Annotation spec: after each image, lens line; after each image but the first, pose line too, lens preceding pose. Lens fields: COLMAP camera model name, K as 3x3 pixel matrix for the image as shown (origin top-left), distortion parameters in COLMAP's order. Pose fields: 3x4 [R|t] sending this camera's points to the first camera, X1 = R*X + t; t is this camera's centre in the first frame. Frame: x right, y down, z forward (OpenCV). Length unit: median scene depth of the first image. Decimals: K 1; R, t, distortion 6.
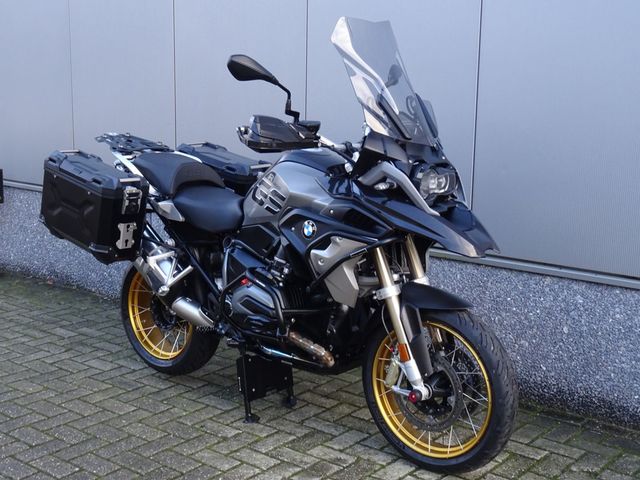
lens RADIAL K [[845.1, 0, 319.4], [0, 845.1, 240.4], [0, 0, 1]] dist [-0.041393, 0.000000]
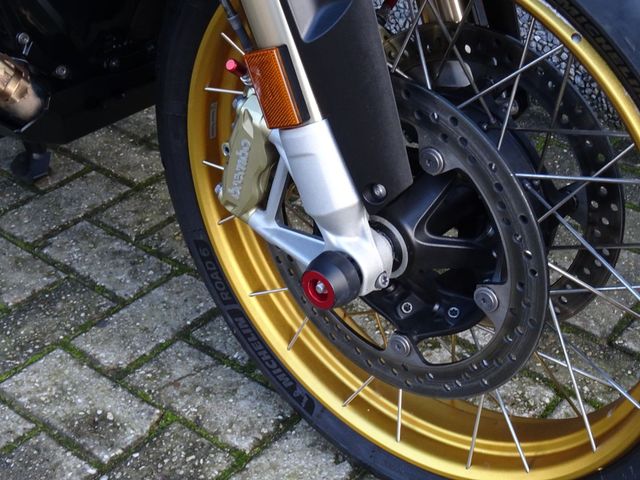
lens RADIAL K [[981.0, 0, 321.0], [0, 981.0, 240.5], [0, 0, 1]] dist [0.001730, 0.000000]
pose [[0.999884, -0.011801, -0.009616, 0.107679], [0.014661, 0.916527, 0.399703, 0.066824], [0.004097, -0.399798, 0.916594, 0.724932]]
